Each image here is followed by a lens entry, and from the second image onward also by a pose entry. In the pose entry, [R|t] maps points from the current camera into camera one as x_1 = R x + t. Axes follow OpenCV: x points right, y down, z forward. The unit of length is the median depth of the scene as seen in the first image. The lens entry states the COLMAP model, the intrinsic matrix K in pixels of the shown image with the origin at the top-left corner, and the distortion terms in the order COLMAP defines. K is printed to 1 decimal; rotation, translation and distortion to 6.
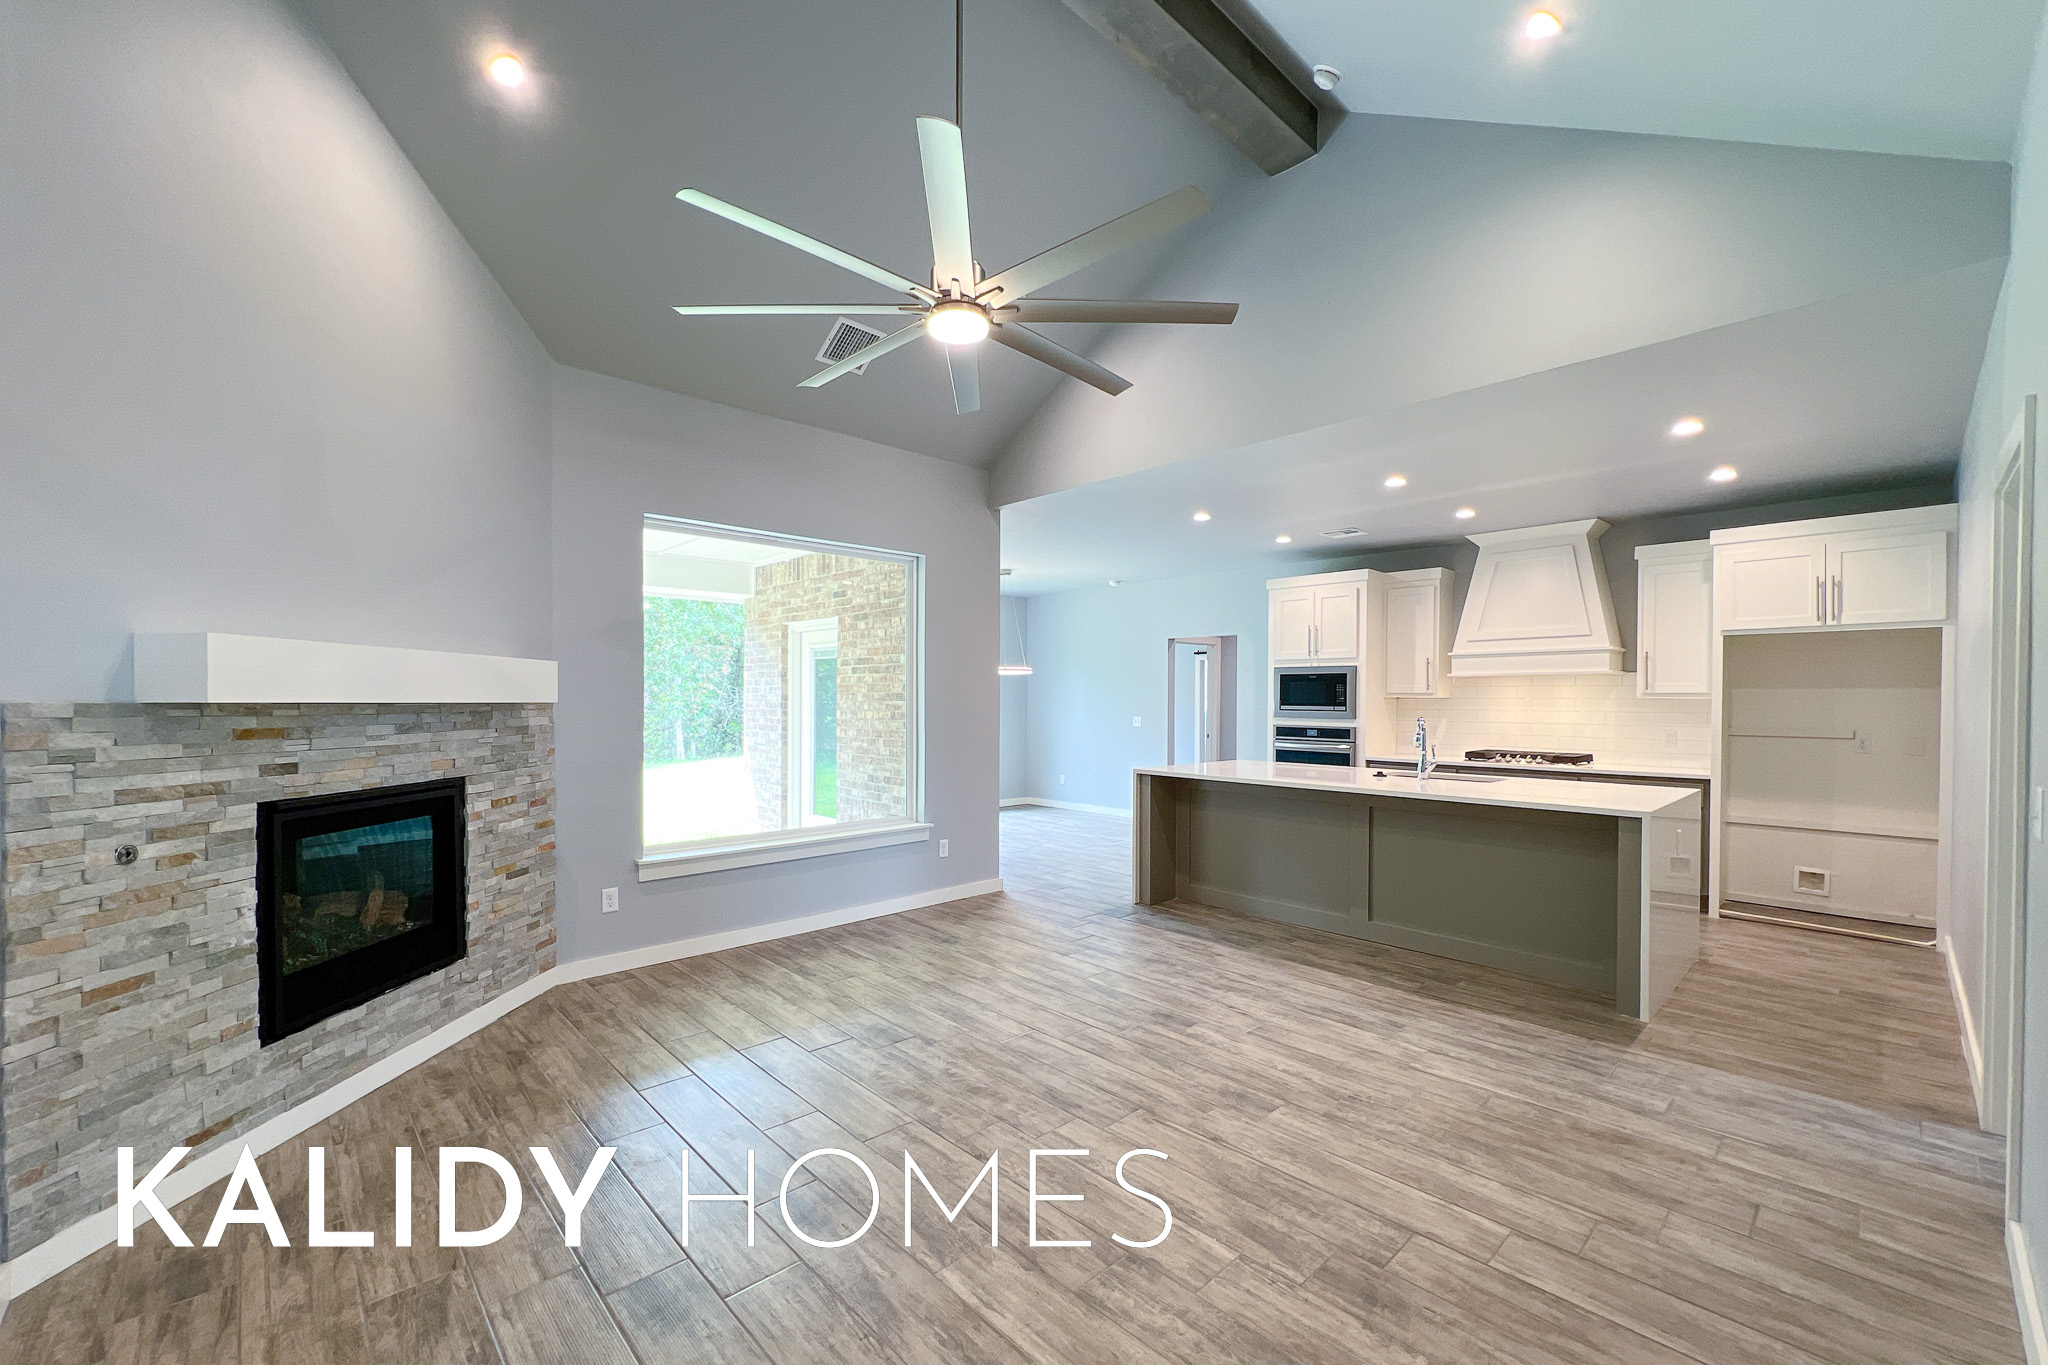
lens RADIAL K [[826.3, 0, 1042.5], [0, 826.3, 713.2], [0, 0, 1]] dist [-0.003815, 0.000479]
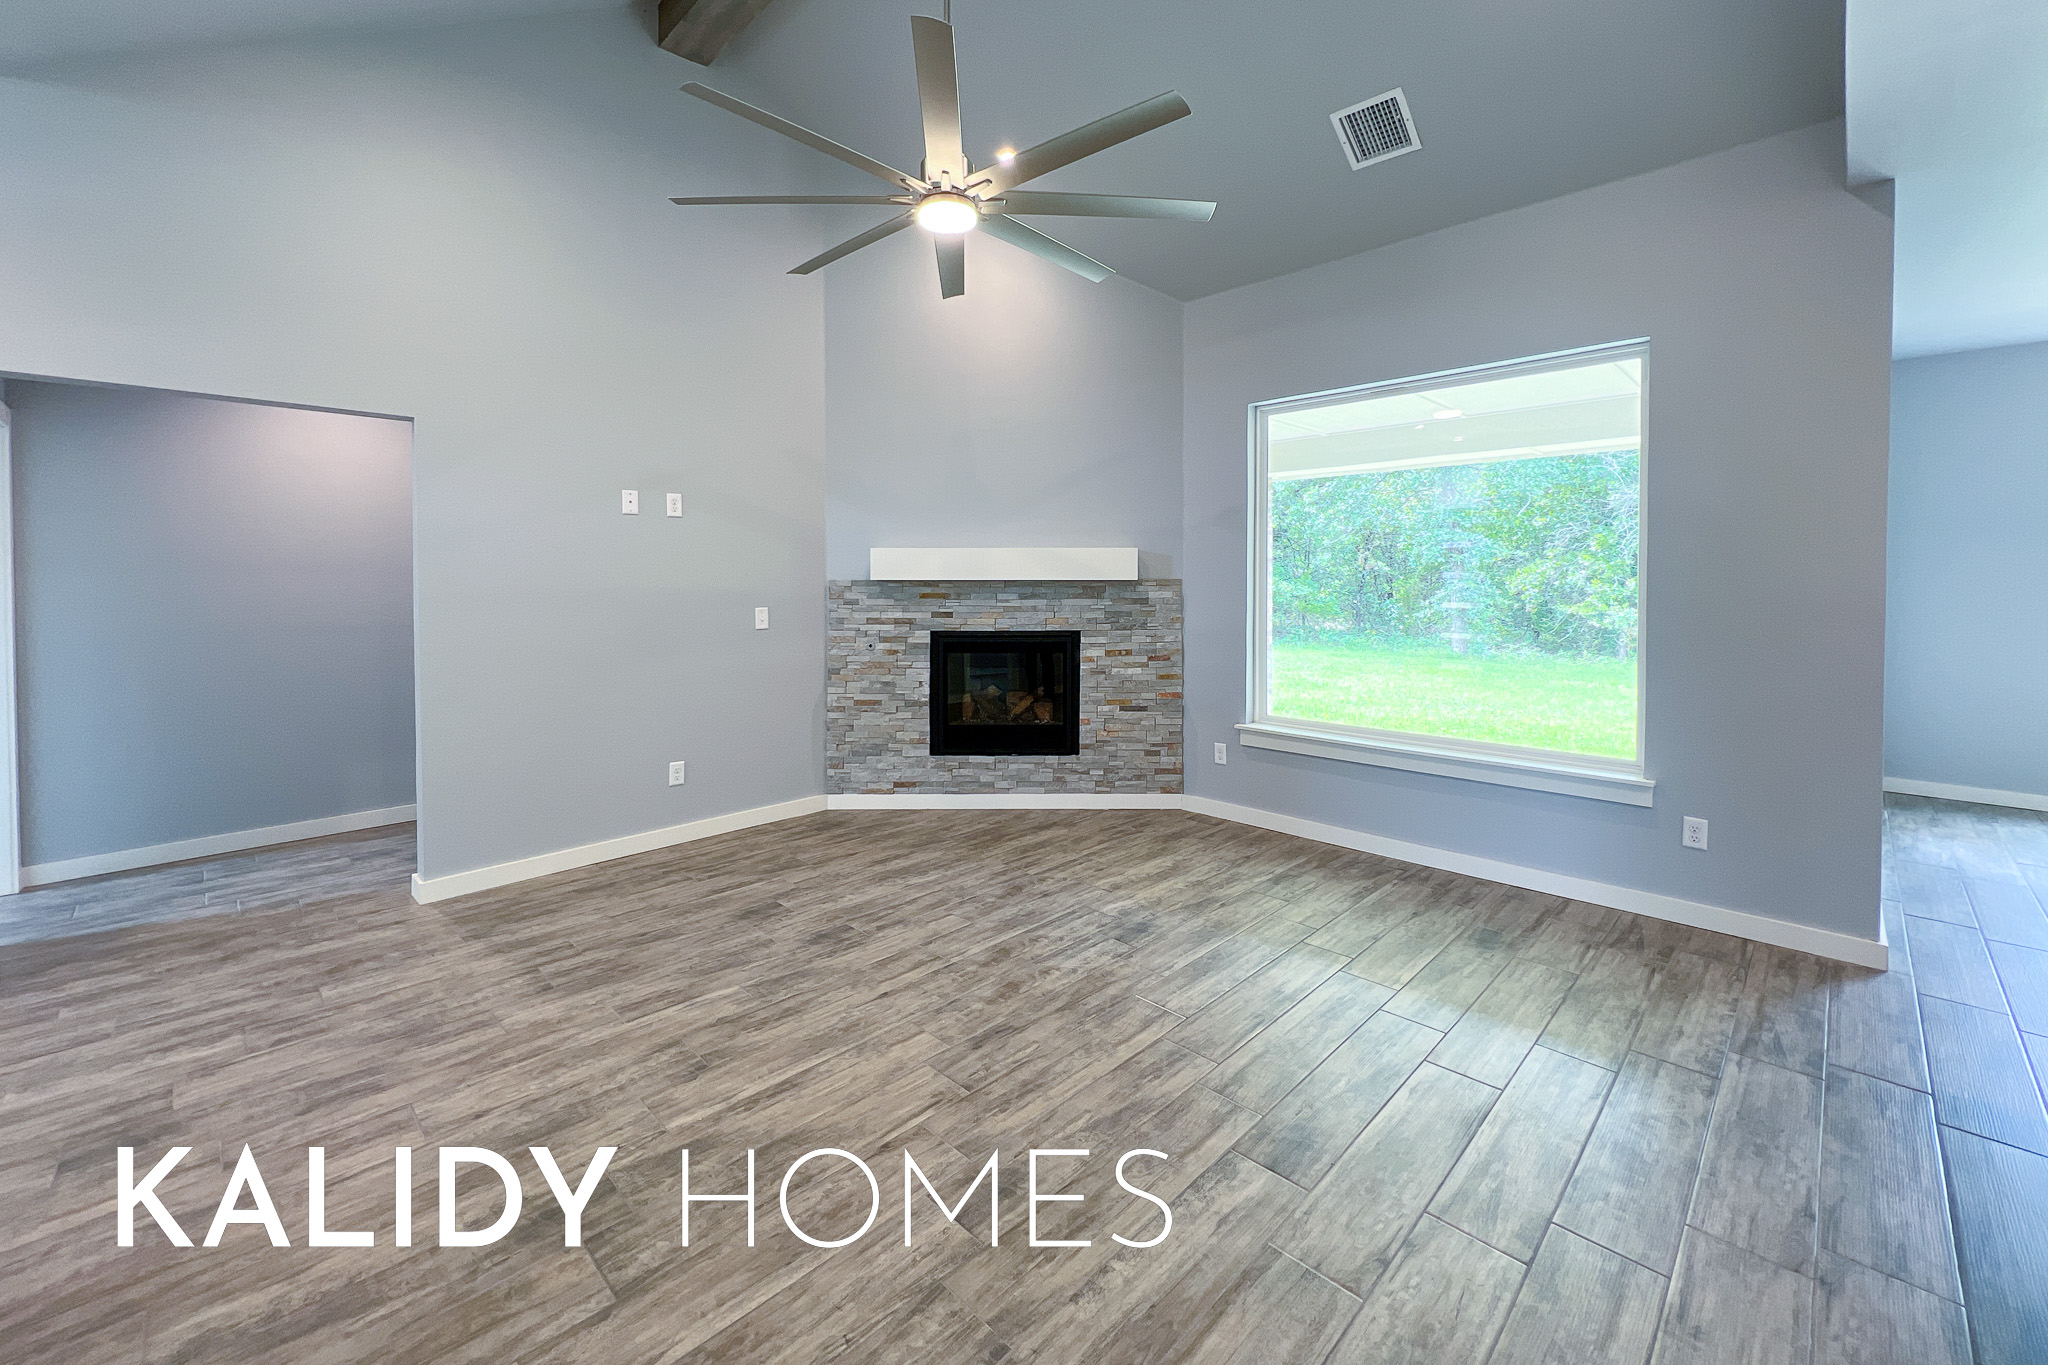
lens RADIAL K [[826.3, 0, 1005.2], [0, 826.3, 598.7], [0, 0, 1]] dist [-0.003815, 0.000479]
pose [[0.008595, 0.022531, -0.999709, 0.985210], [-0.013931, 0.999652, 0.022410, -0.014241], [0.999866, 0.013734, 0.008906, 1.115361]]
